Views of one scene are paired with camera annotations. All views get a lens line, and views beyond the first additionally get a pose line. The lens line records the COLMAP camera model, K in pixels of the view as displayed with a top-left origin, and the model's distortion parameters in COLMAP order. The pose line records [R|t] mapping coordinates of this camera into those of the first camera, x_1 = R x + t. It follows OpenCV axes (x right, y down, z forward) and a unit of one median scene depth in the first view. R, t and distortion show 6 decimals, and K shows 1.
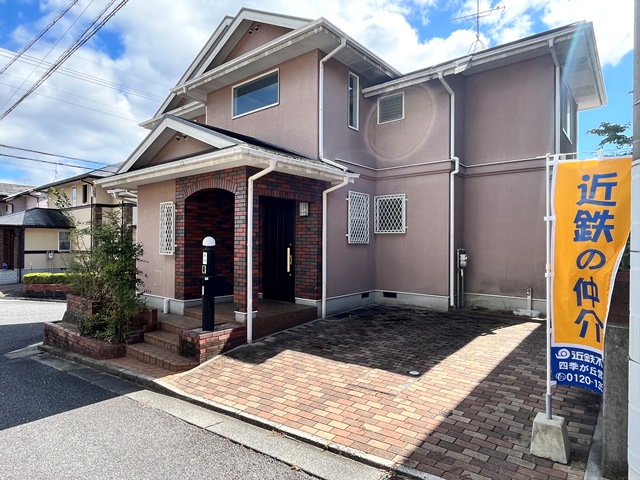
lens RADIAL K [[419.0, 0, 320.0], [0, 419.0, 240.0], [0, 0, 1]] dist [-0.000081, -0.000459]
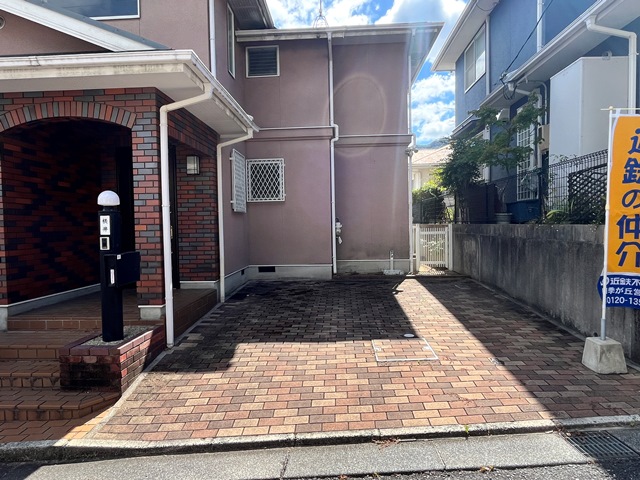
lens RADIAL K [[403.7, 0, 320.0], [0, 403.7, 240.0], [0, 0, 1]] dist [-0.001215, -0.000908]
pose [[0.780189, -0.042035, 0.624130, -0.414555], [0.022812, 0.998988, 0.038767, 0.051307], [-0.625128, -0.016008, 0.780358, 0.349943]]
